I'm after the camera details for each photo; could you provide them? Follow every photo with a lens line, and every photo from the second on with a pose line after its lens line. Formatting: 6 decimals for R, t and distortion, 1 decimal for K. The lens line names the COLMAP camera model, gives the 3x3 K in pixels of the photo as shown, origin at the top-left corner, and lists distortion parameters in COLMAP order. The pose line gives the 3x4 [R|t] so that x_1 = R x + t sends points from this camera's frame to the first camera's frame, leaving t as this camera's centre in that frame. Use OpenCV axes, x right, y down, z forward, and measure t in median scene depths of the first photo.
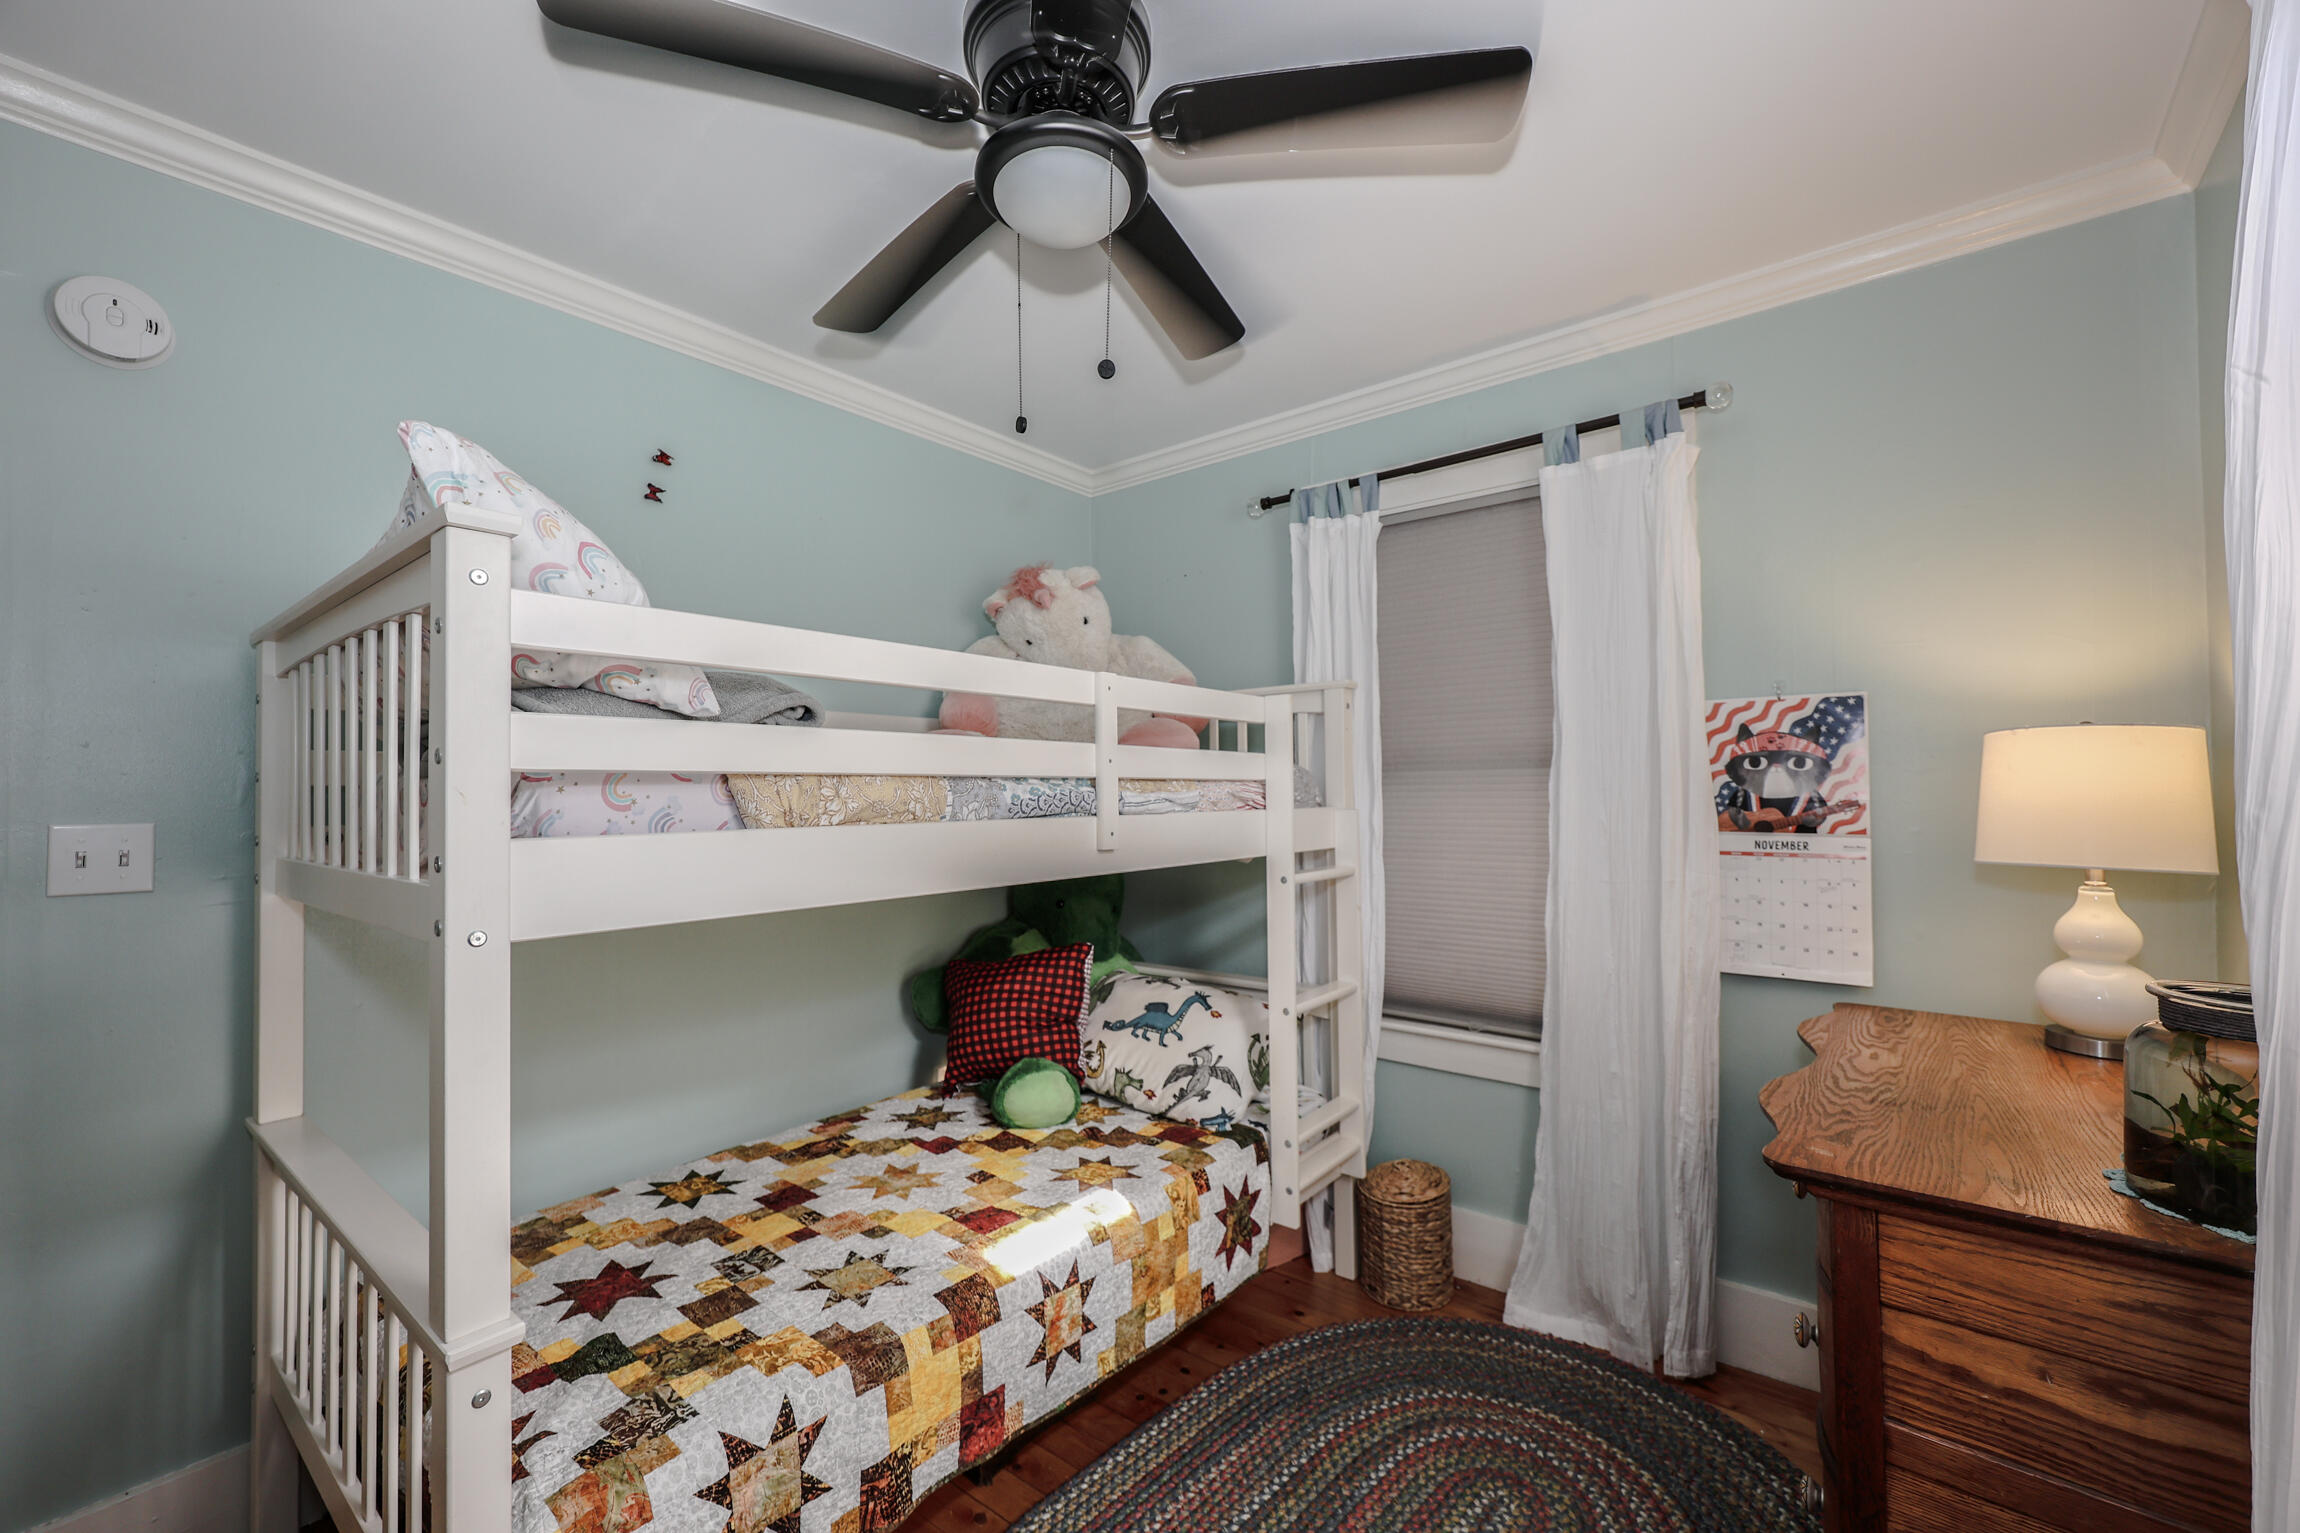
lens RADIAL K [[954.2, 0, 1158.7], [0, 954.2, 758.7], [0, 0, 1]] dist [0.000932, 0.000248]
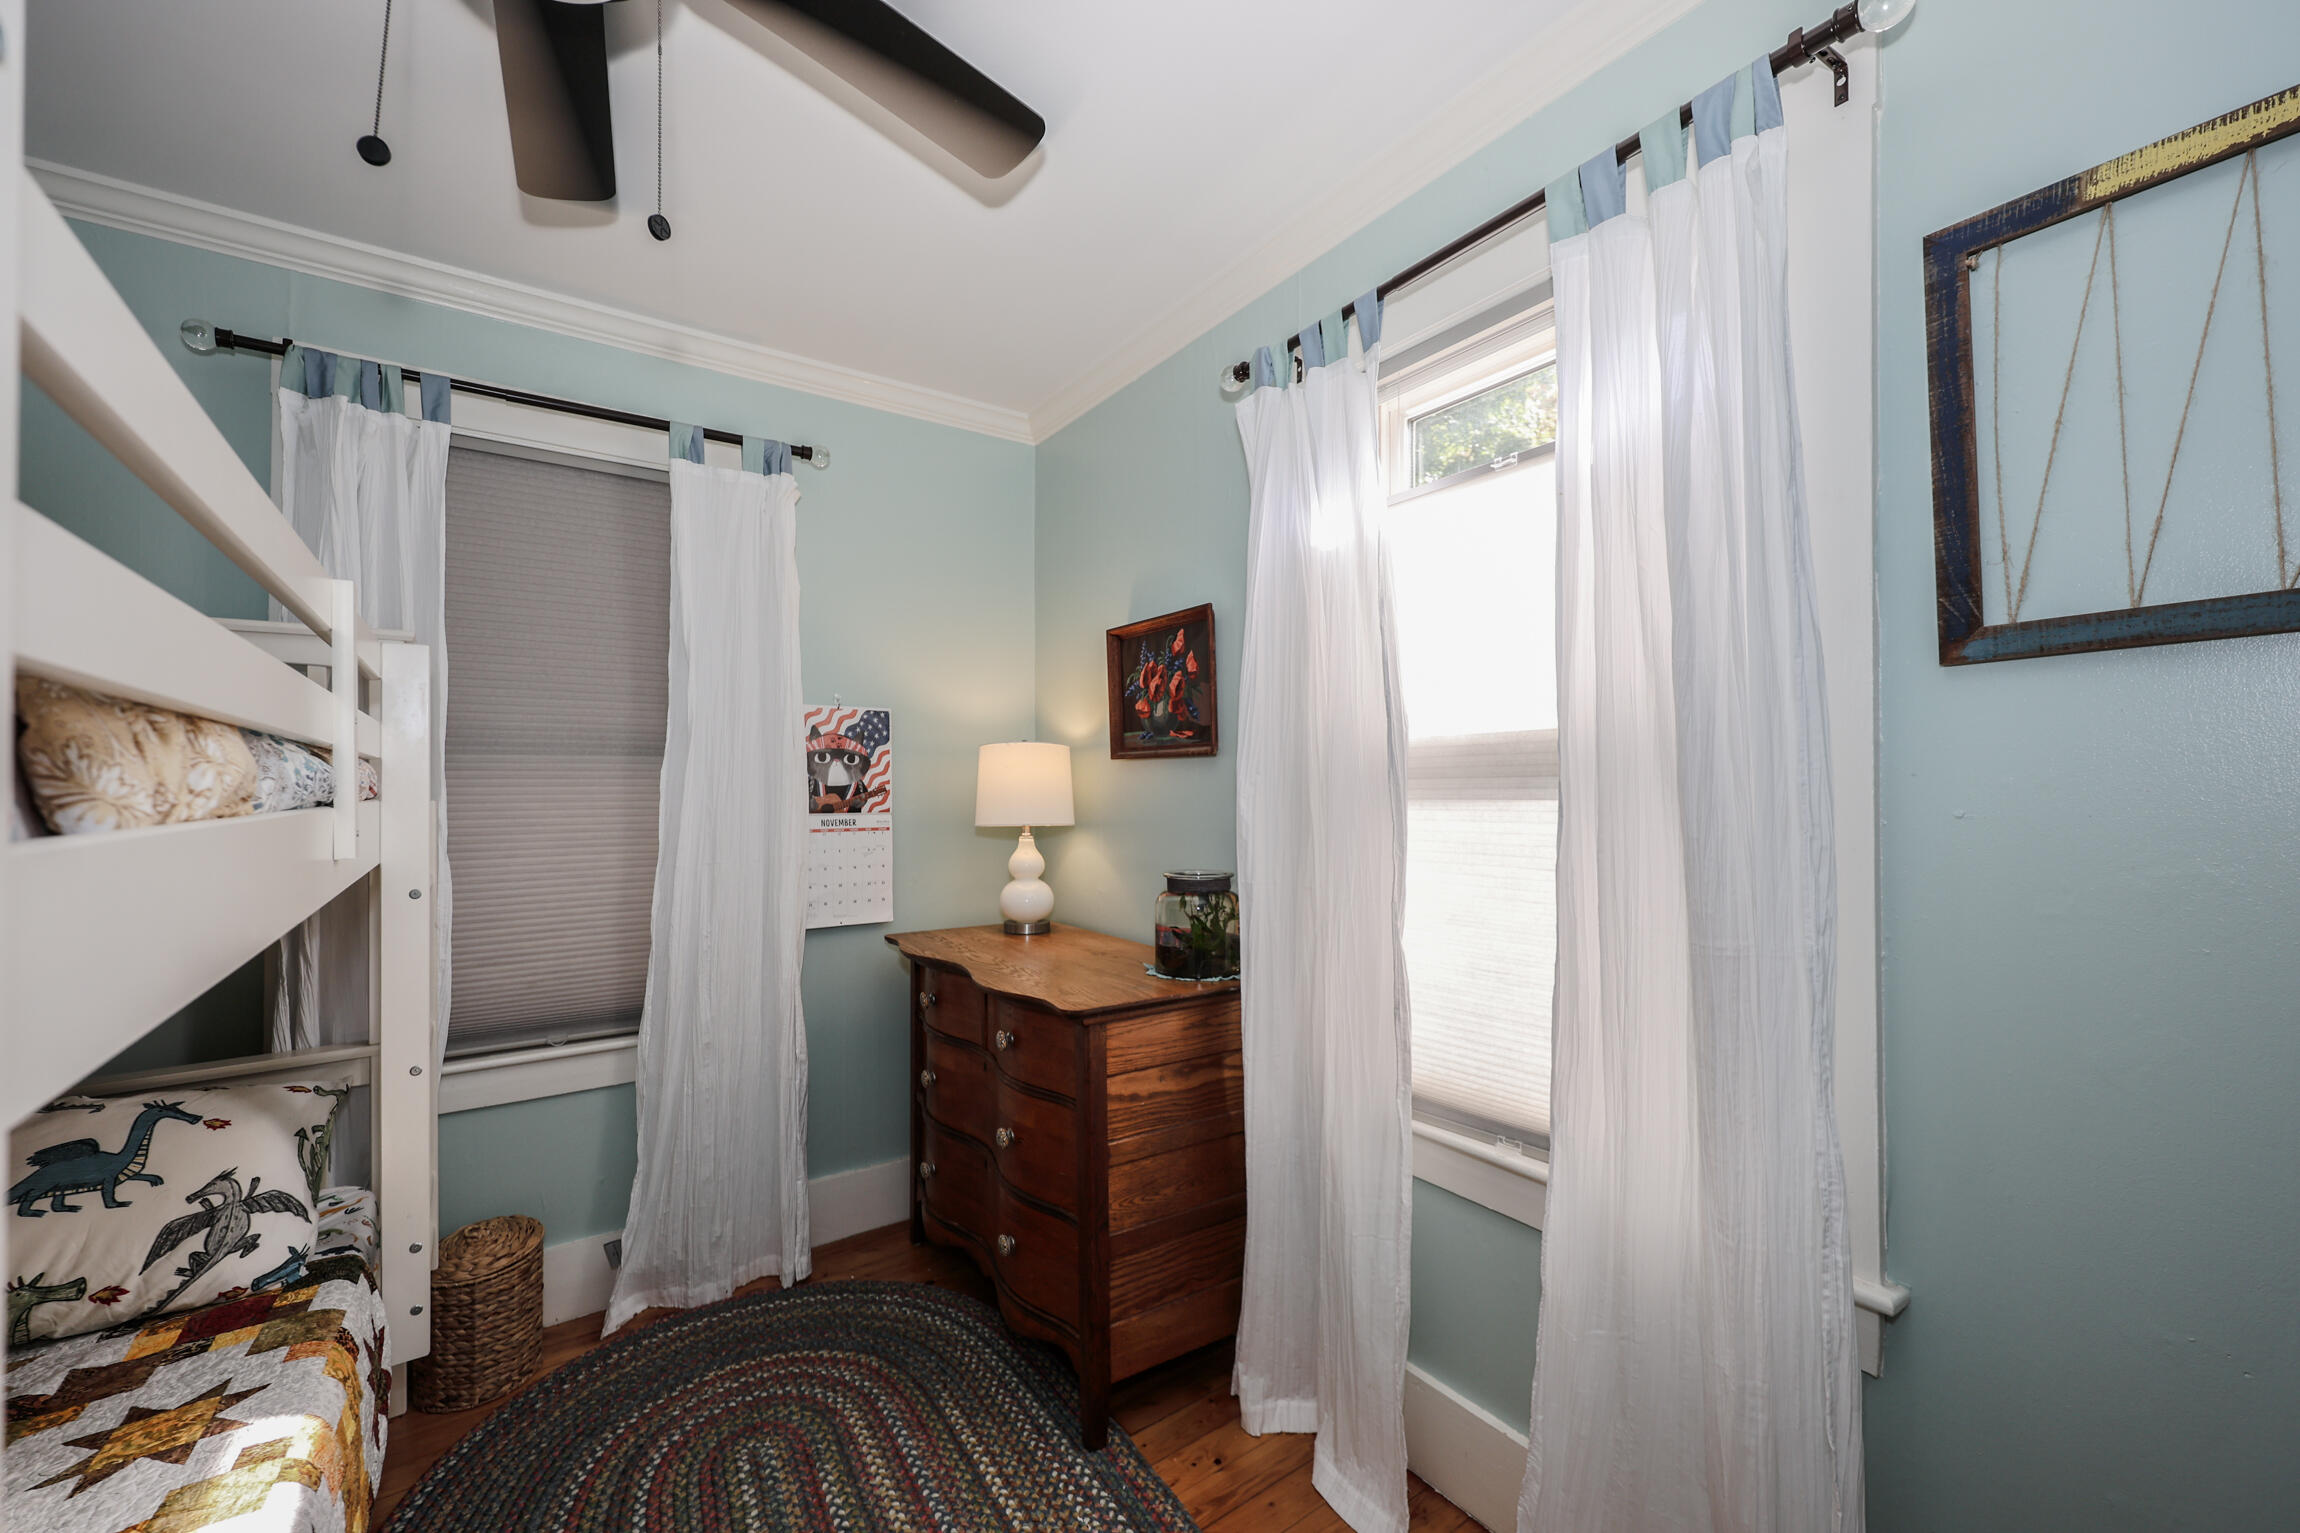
lens RADIAL K [[954.2, 0, 1158.7], [0, 954.2, 758.7], [0, 0, 1]] dist [0.000932, 0.000248]
pose [[0.234133, 0.031118, 0.971706, -0.482168], [-0.033353, 0.999156, -0.023960, 0.020774], [-0.971632, -0.026799, 0.234974, 0.279390]]
